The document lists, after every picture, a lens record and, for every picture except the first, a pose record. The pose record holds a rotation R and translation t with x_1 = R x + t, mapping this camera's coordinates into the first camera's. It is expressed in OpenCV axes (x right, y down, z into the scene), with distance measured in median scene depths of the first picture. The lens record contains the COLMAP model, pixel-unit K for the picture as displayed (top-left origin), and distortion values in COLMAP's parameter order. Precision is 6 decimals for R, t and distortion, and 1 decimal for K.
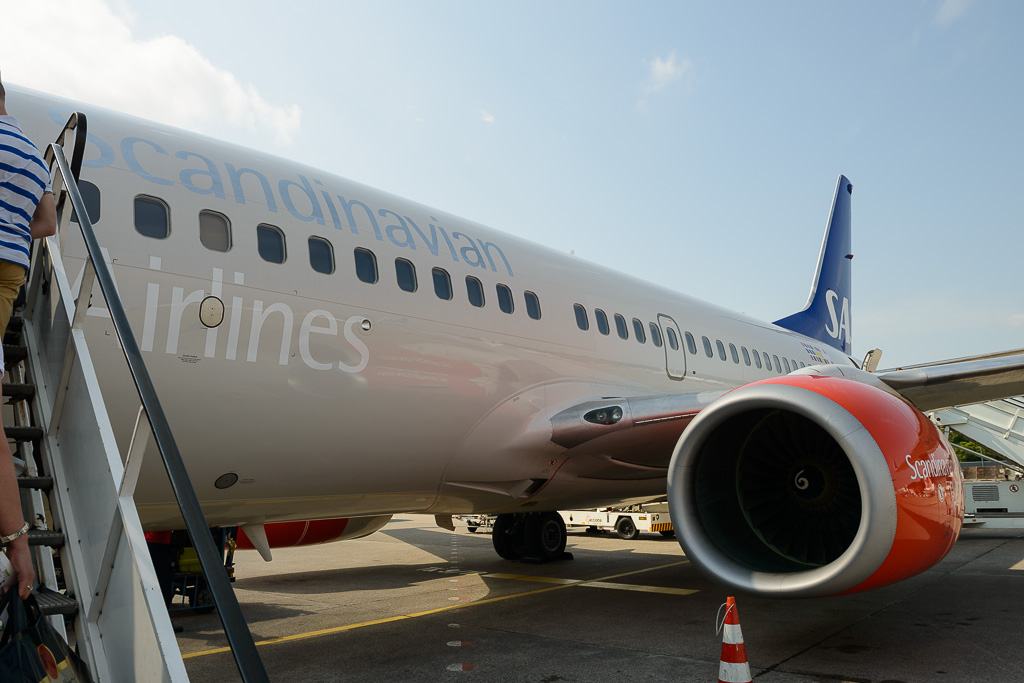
lens RADIAL K [[764.7, 0, 511.0], [0, 764.7, 343.4], [0, 0, 1]] dist [0.006584, -0.012510]
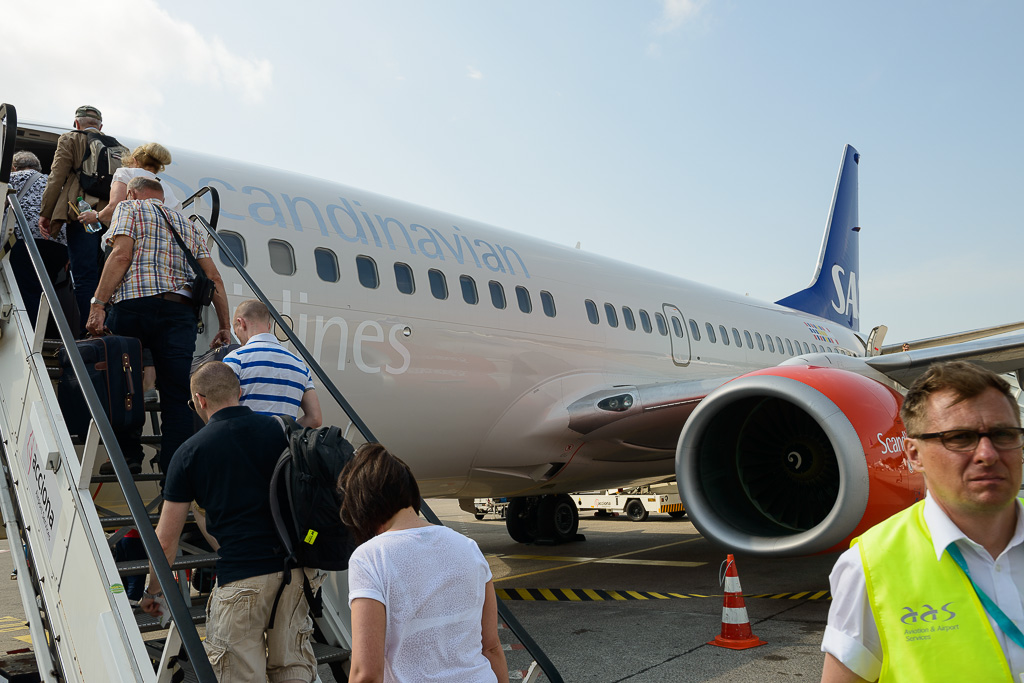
lens RADIAL K [[831.2, 0, 512.2], [0, 831.2, 340.3], [0, 0, 1]] dist [0.031952, 0.010161]
pose [[0.999558, -0.027460, 0.011371, -0.037163], [0.027156, 0.999292, 0.026024, -0.029886], [-0.012077, -0.025703, 0.999597, -0.179681]]
